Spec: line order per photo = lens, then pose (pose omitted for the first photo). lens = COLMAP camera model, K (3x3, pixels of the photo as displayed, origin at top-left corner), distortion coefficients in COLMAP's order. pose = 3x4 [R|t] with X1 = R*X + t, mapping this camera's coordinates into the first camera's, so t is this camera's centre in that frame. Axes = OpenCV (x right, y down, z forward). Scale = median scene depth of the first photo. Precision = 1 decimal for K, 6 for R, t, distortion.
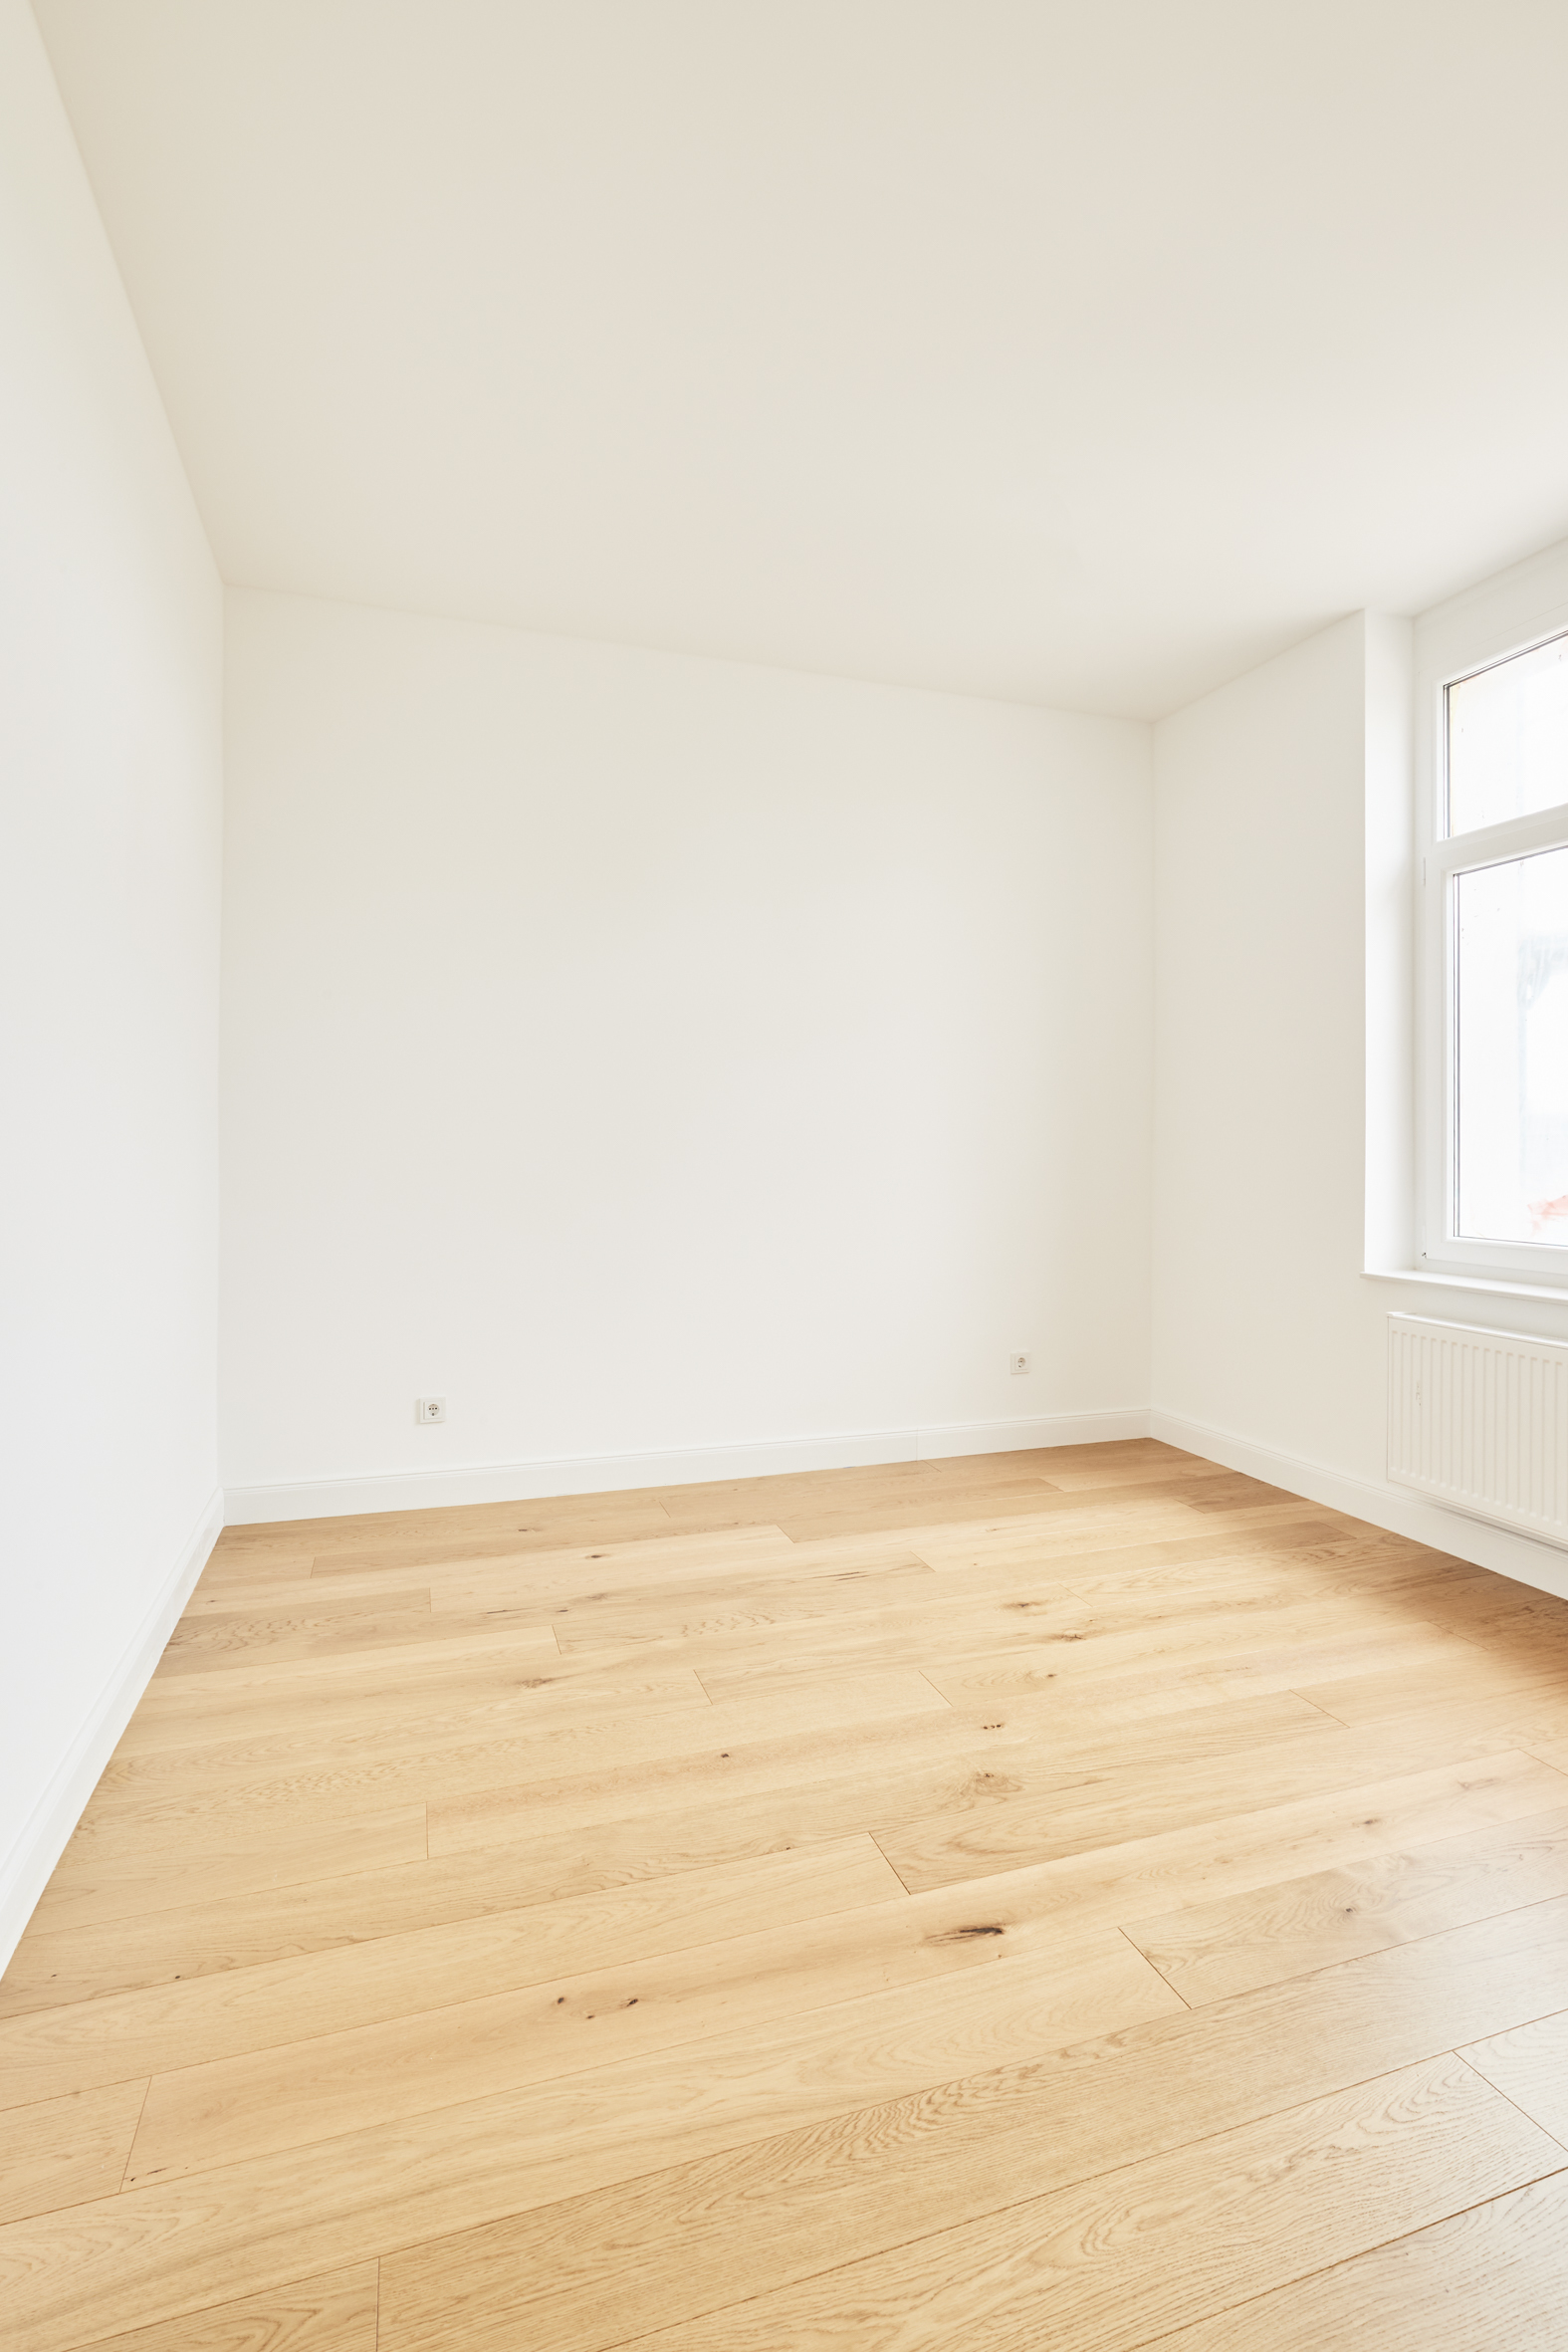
lens RADIAL K [[1084.7, 0, 786.9], [0, 1084.7, 1144.0], [0, 0, 1]] dist [-0.003247, 0.000210]
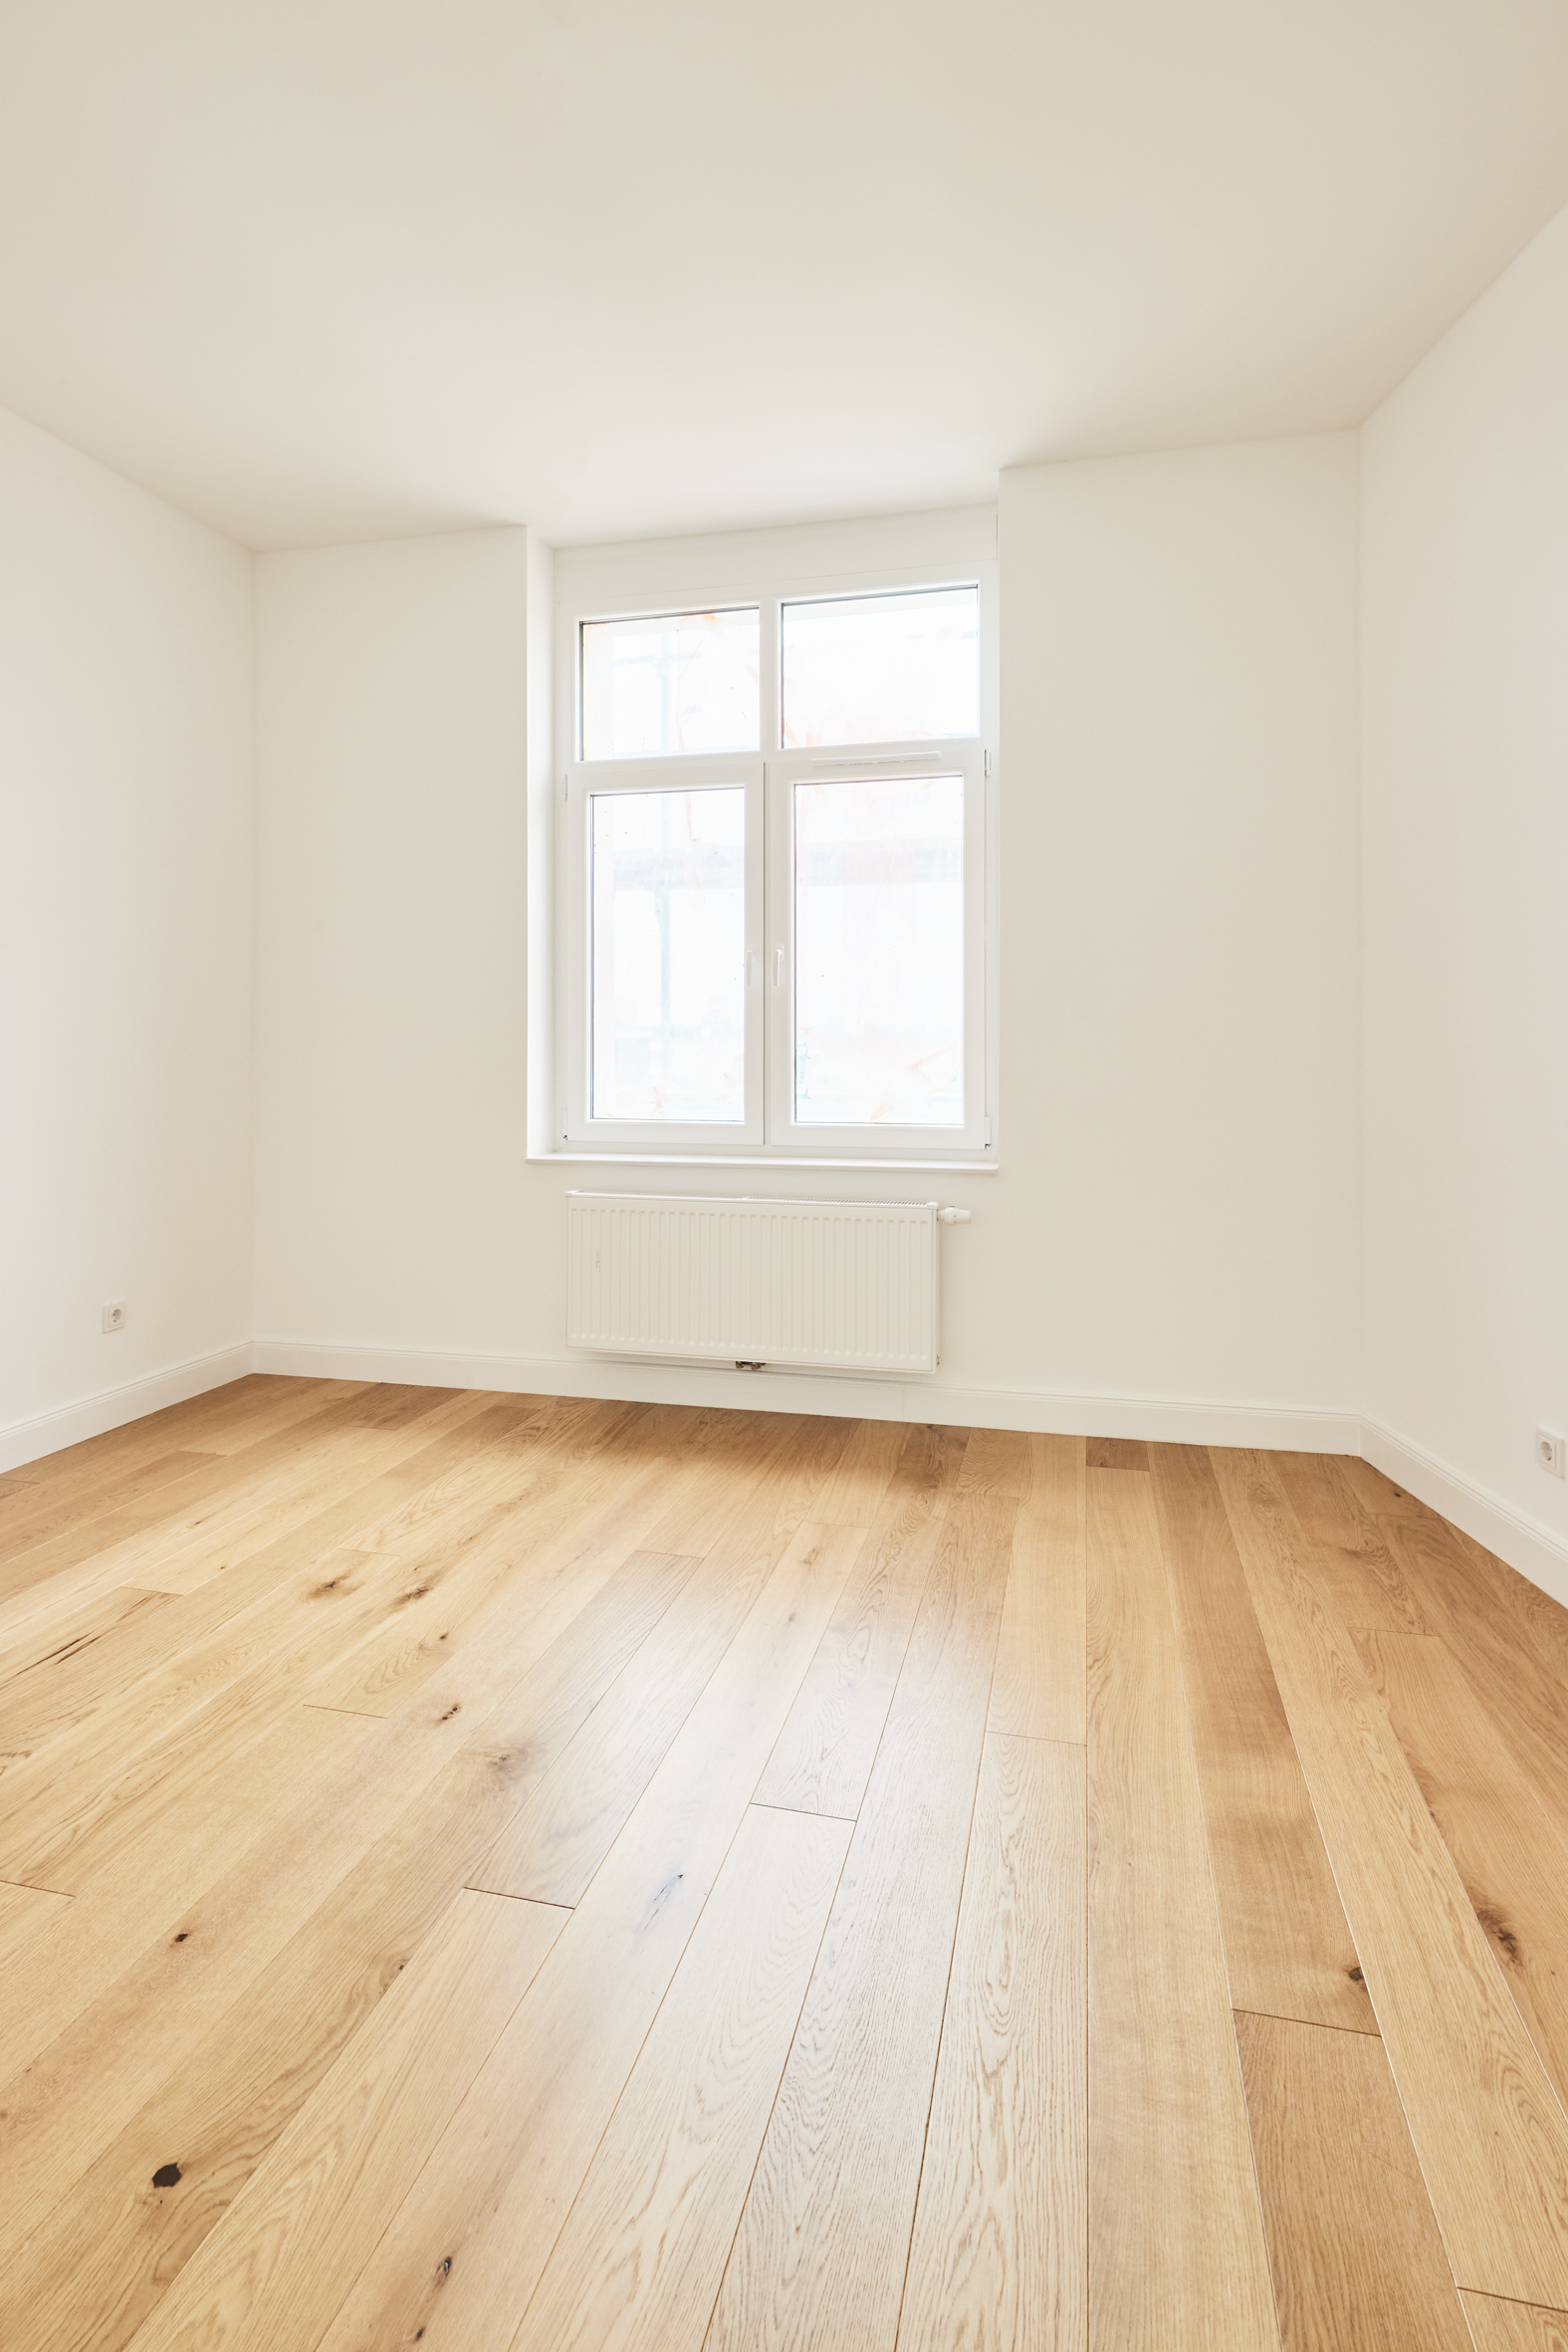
lens RADIAL K [[1158.6, 0, 785.2], [0, 1158.6, 1043.5], [0, 0, 1]] dist [-0.001529, -0.000261]
pose [[0.550232, -0.003783, 0.835003, -0.345661], [0.000079, 0.999990, 0.004479, 0.002977], [-0.835012, -0.002399, 0.550227, 0.223193]]
